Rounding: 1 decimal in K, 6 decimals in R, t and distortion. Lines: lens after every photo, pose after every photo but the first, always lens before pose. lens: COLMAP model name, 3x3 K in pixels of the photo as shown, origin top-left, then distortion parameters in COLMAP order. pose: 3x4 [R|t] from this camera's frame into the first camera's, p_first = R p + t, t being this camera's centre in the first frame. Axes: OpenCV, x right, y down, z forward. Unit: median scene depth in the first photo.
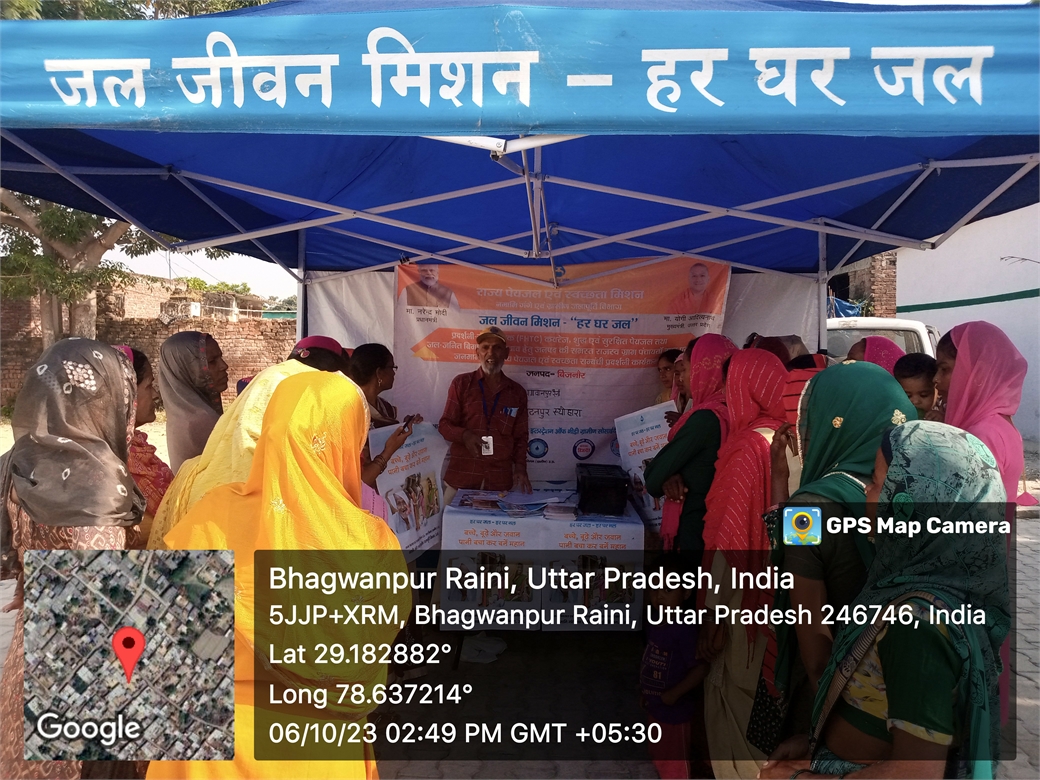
lens RADIAL K [[864.3, 0, 580.1], [0, 864.3, 393.8], [0, 0, 1]] dist [0.064656, -0.073758]
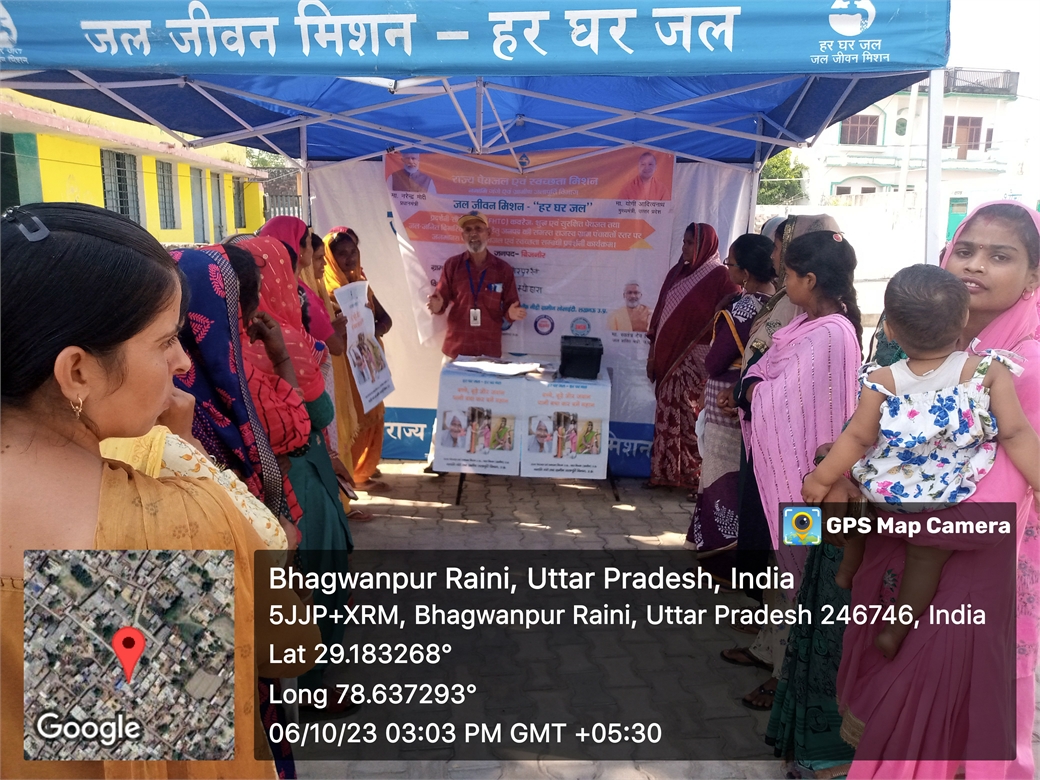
lens RADIAL K [[850.3, 0, 520.0], [0, 850.3, 390.0], [0, 0, 1]] dist [0.106251, -0.093142]
pose [[0.993999, 0.024711, -0.106563, 0.270502], [-0.009968, 0.990559, 0.136724, 0.010110], [0.108936, -0.134841, 0.984861, -0.408908]]
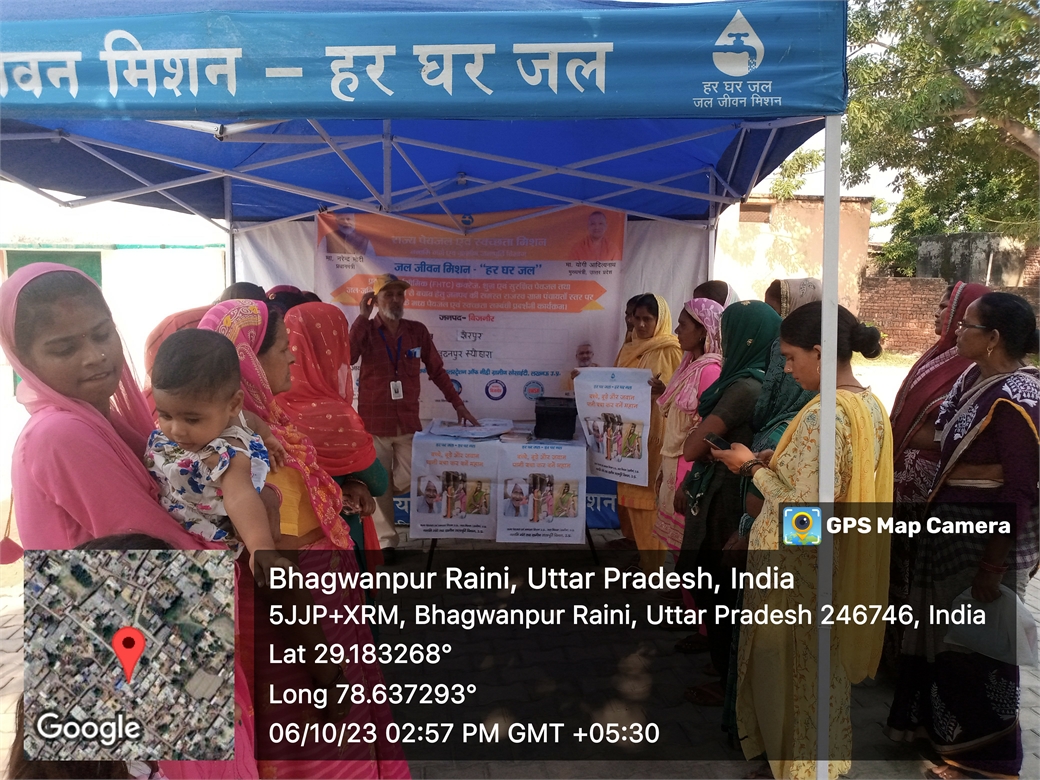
lens RADIAL K [[880.2, 0, 561.8], [0, 880.2, 376.5], [0, 0, 1]] dist [0.051020, 0.006915]
pose [[0.997532, 0.004973, -0.070041, 0.457663], [-0.001639, 0.998866, 0.047586, -0.007767], [0.070198, -0.047354, 0.996408, -0.187296]]
